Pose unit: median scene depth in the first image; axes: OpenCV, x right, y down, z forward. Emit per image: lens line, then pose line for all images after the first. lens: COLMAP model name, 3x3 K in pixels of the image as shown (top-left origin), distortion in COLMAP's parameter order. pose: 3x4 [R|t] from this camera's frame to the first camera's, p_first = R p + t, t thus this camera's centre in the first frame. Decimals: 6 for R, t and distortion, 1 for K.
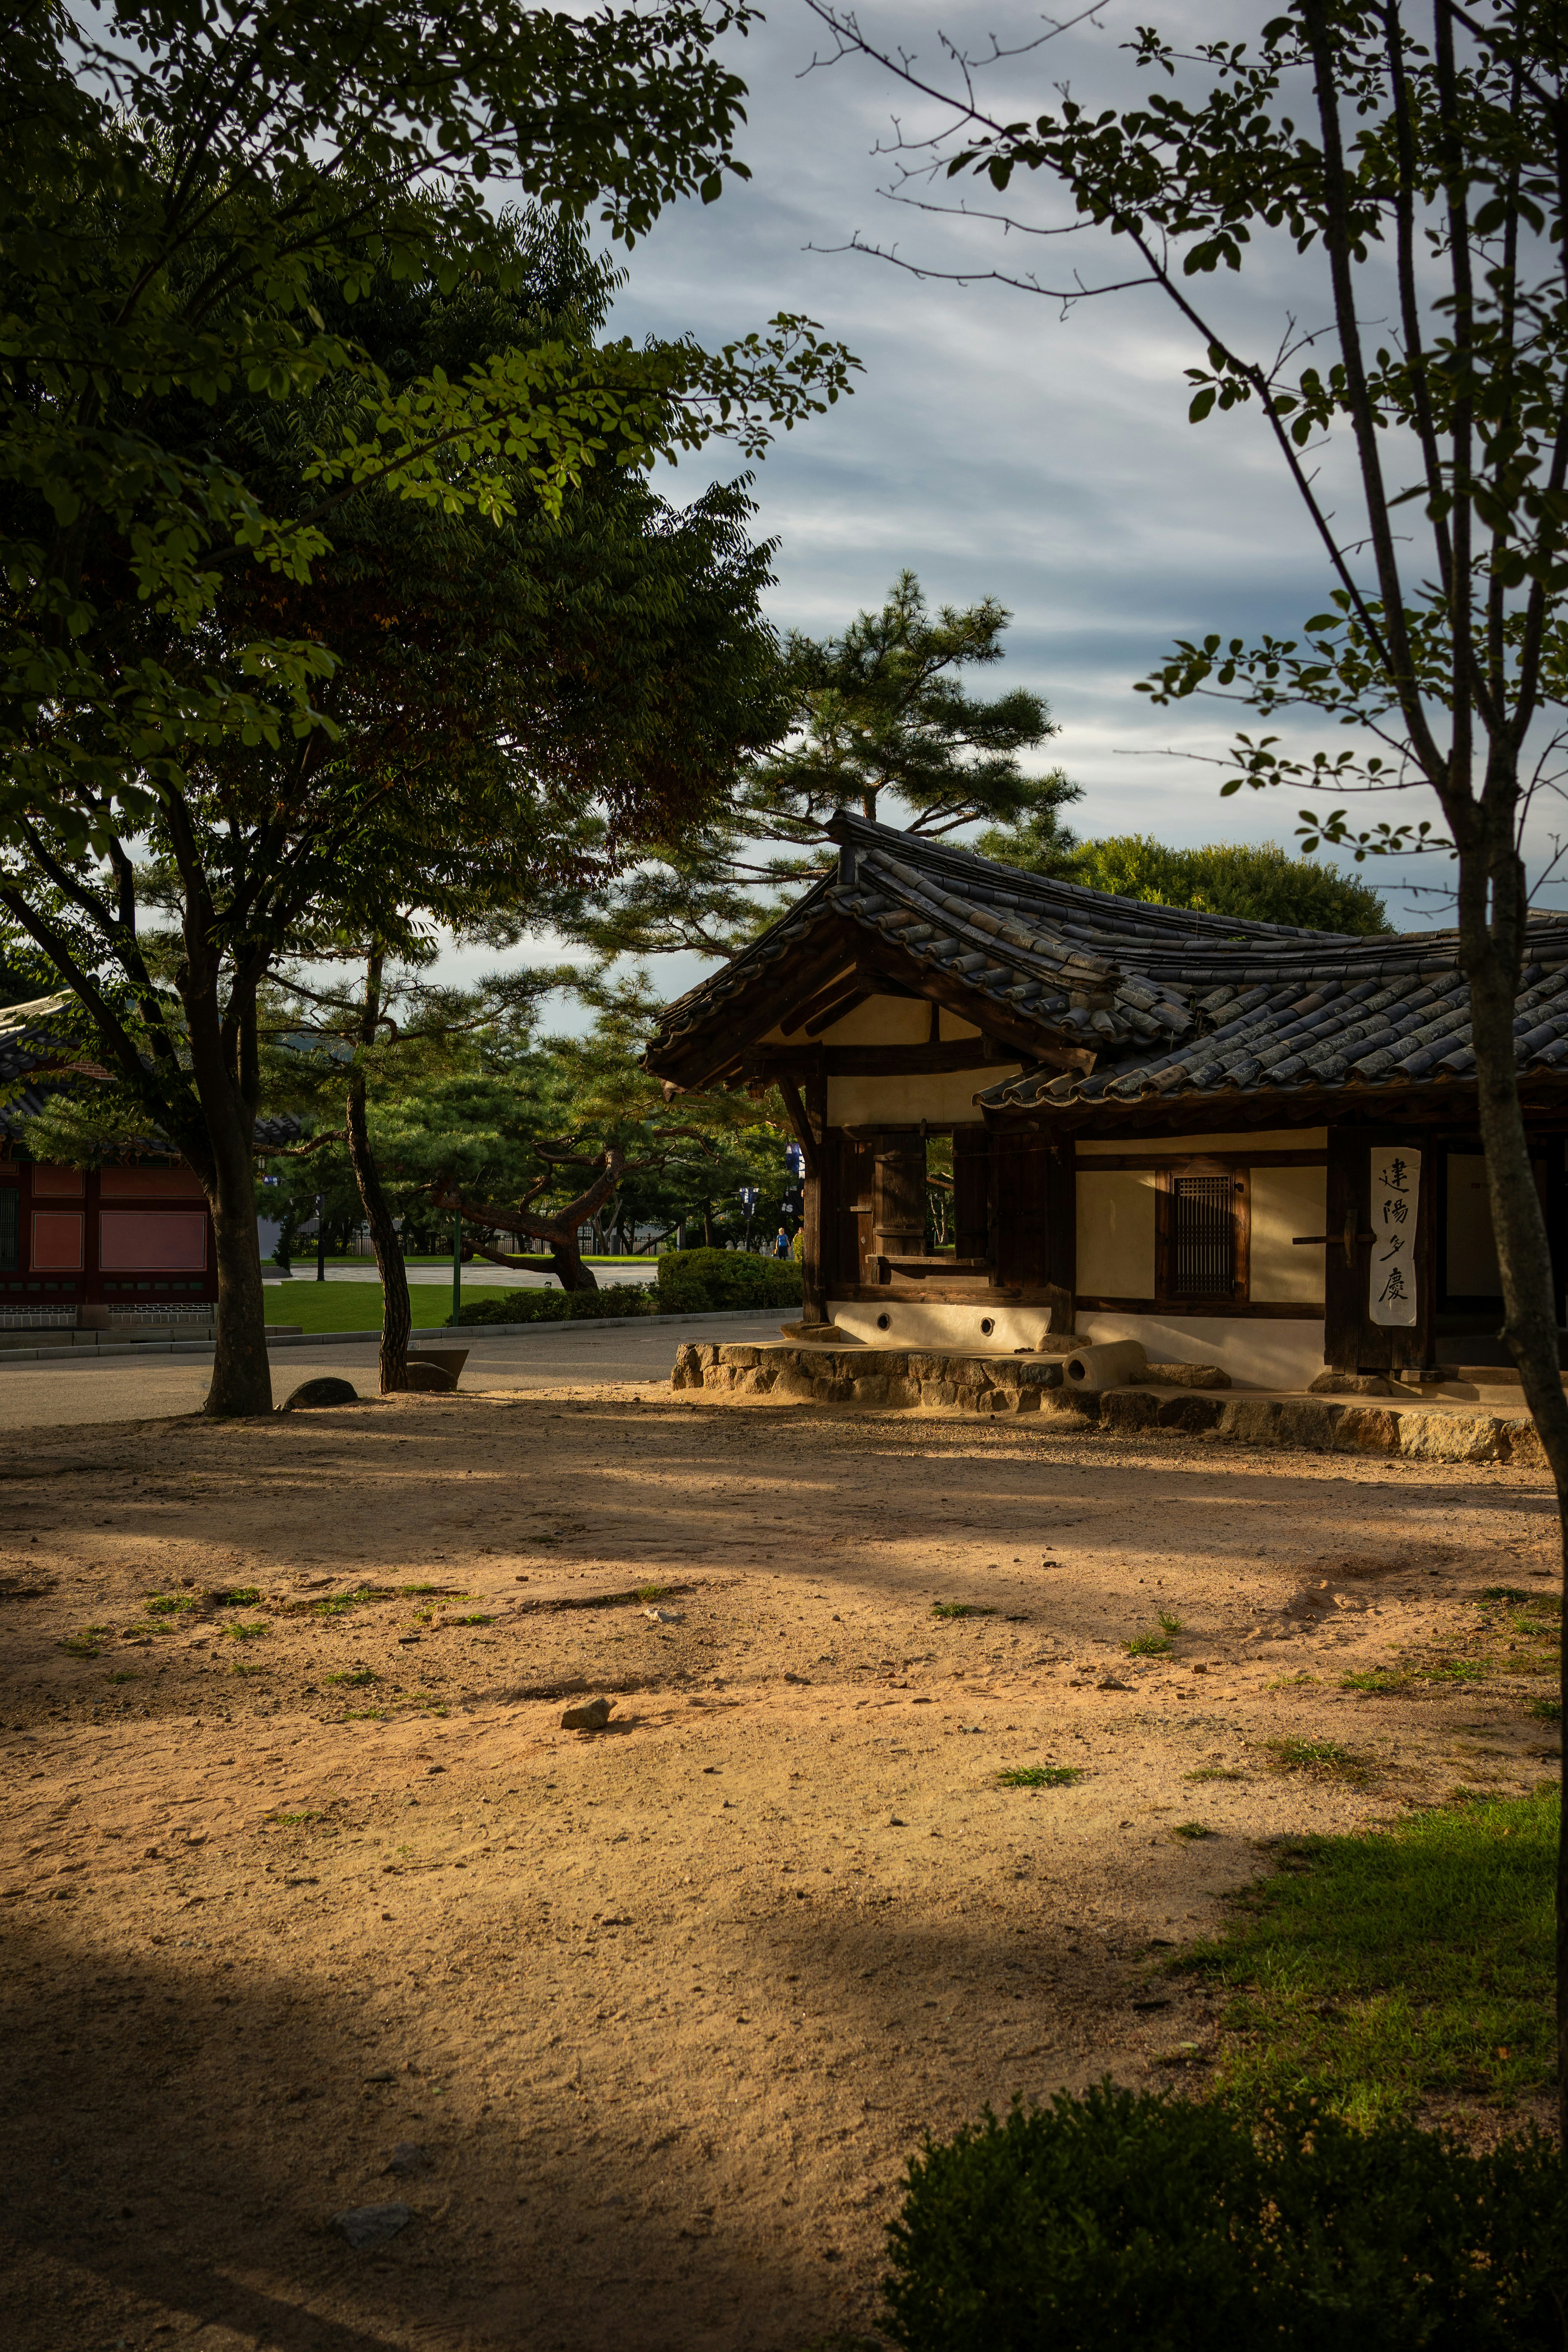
lens RADIAL K [[4162.9, 0, 784.3], [0, 4162.9, 842.9], [0, 0, 1]] dist [-0.022540, 0.483810]
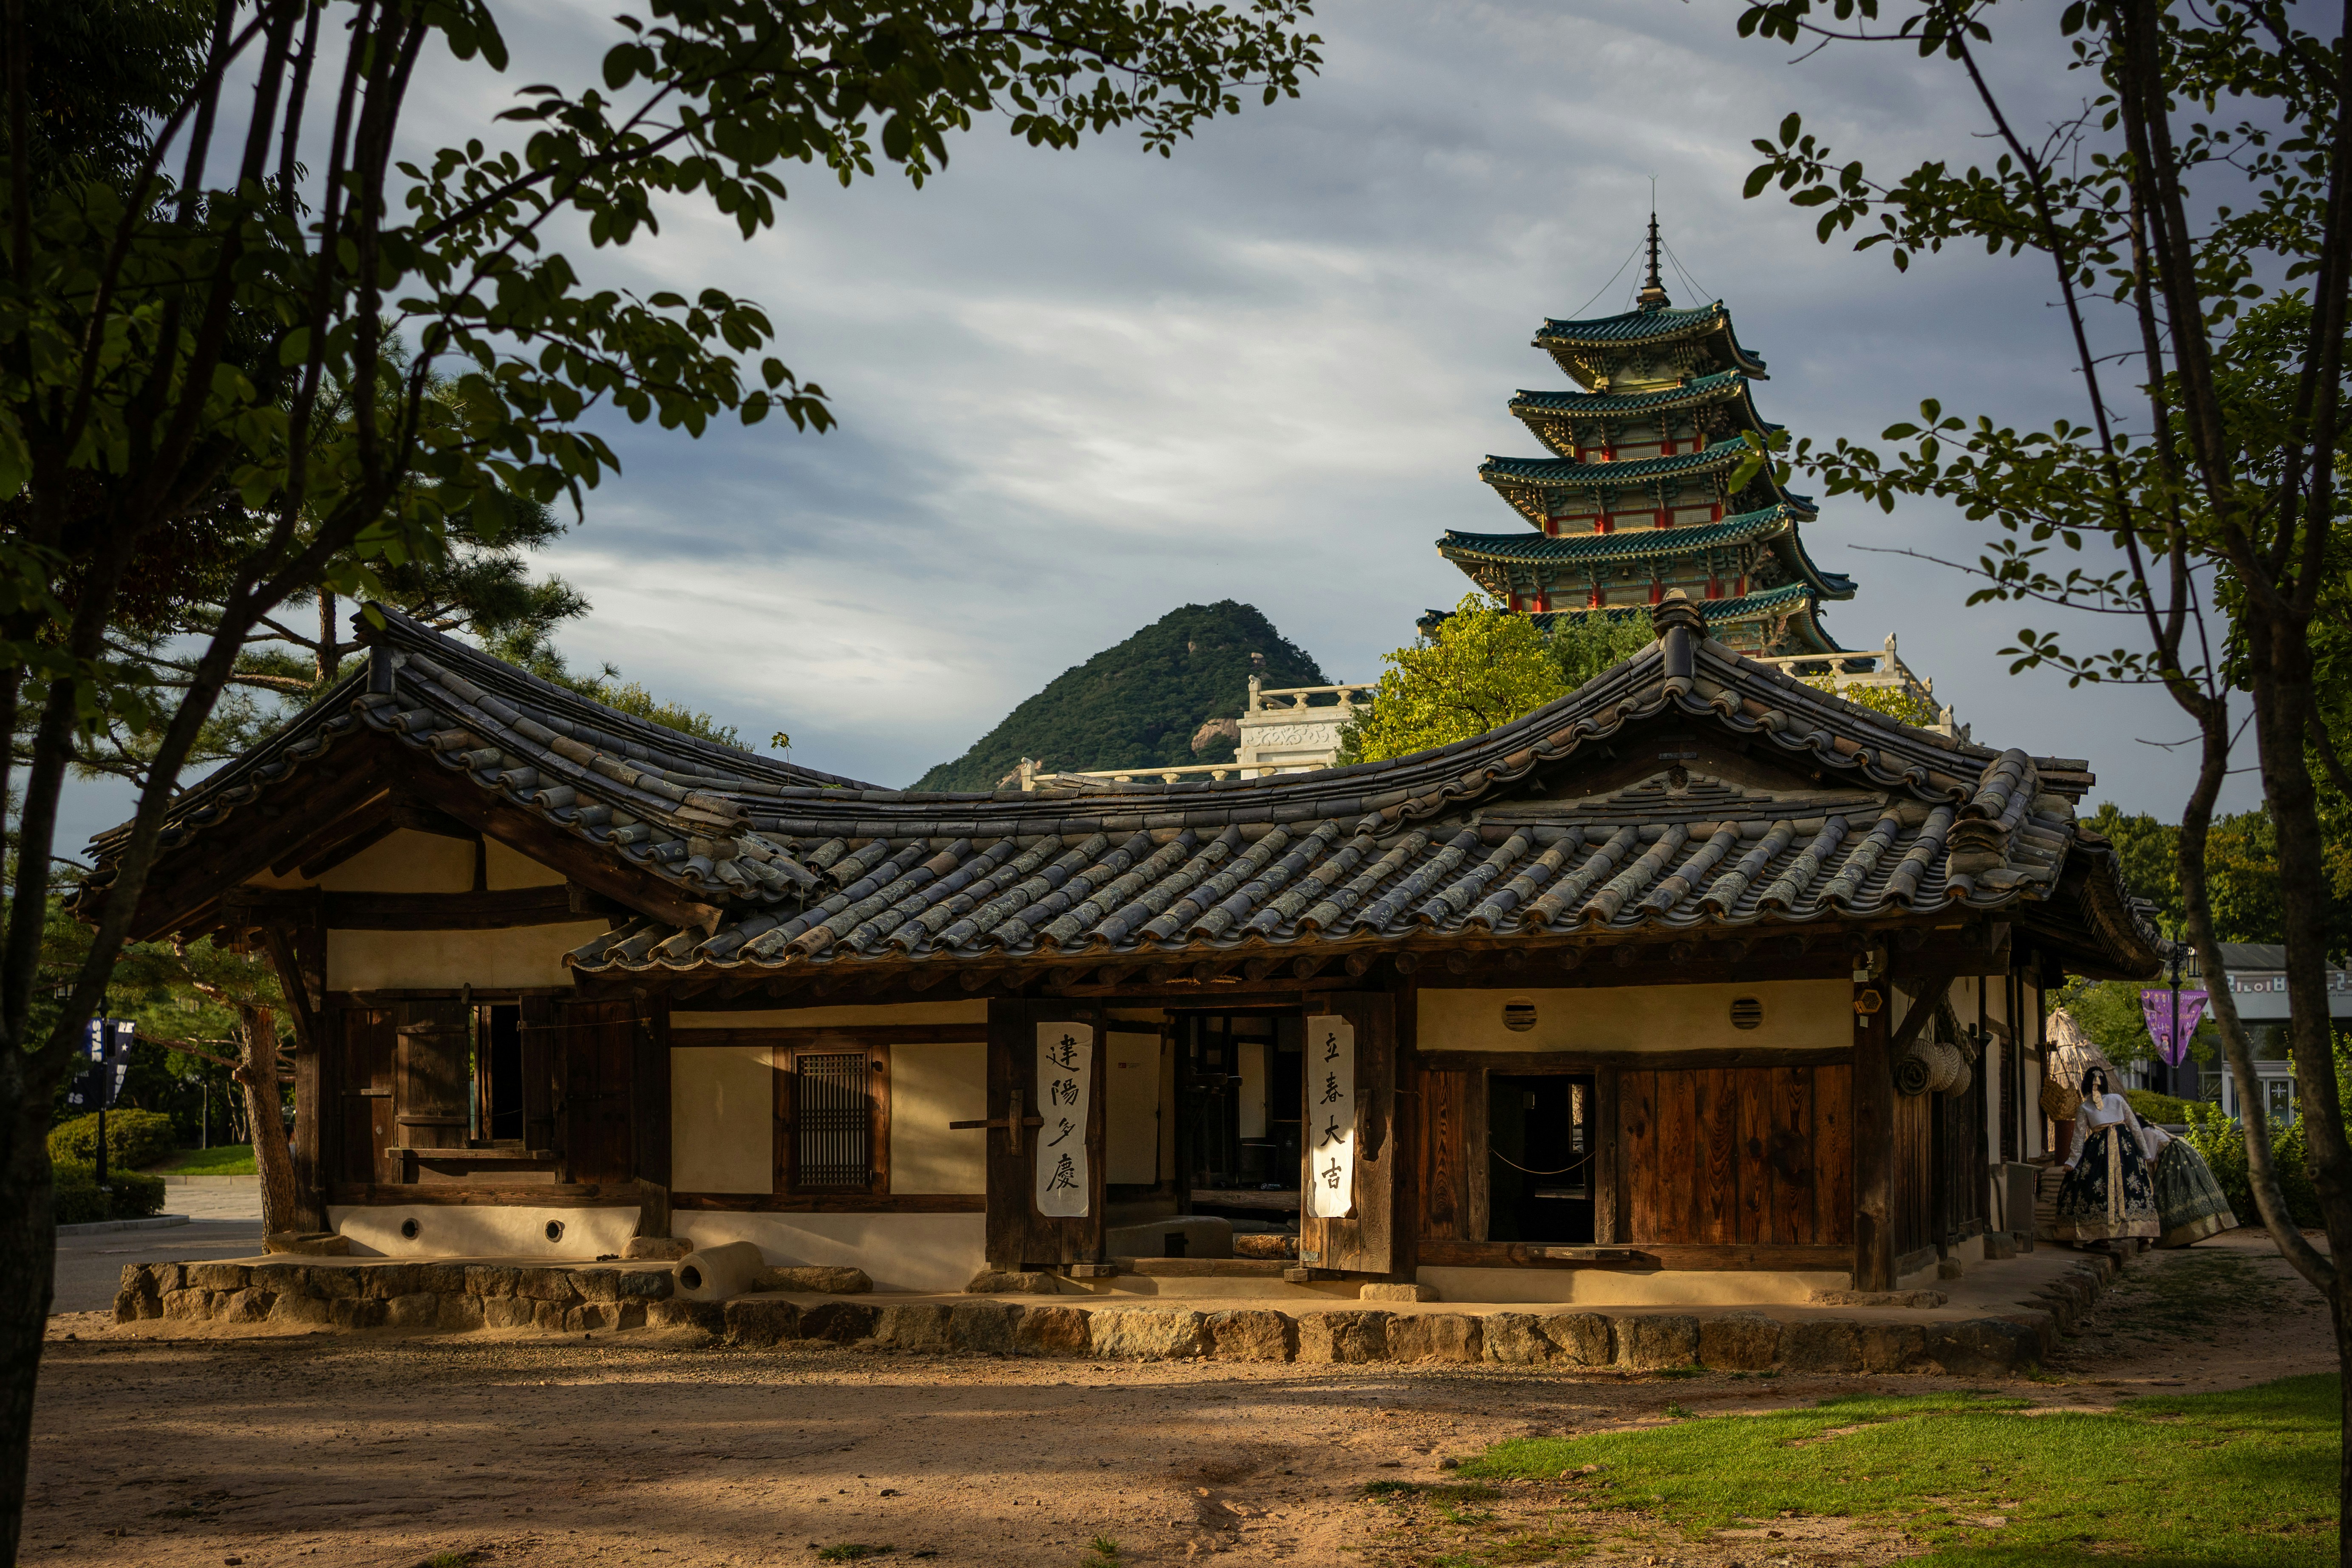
lens RADIAL K [[4162.9, 0, 1176.9], [0, 4162.9, 929.6], [0, 0, 1]] dist [-0.022540, 0.483810]
pose [[0.706791, 0.035077, 0.706552, -0.465205], [-0.053842, 0.998540, 0.004288, 0.045853], [-0.705371, -0.041073, 0.707648, 0.324439]]
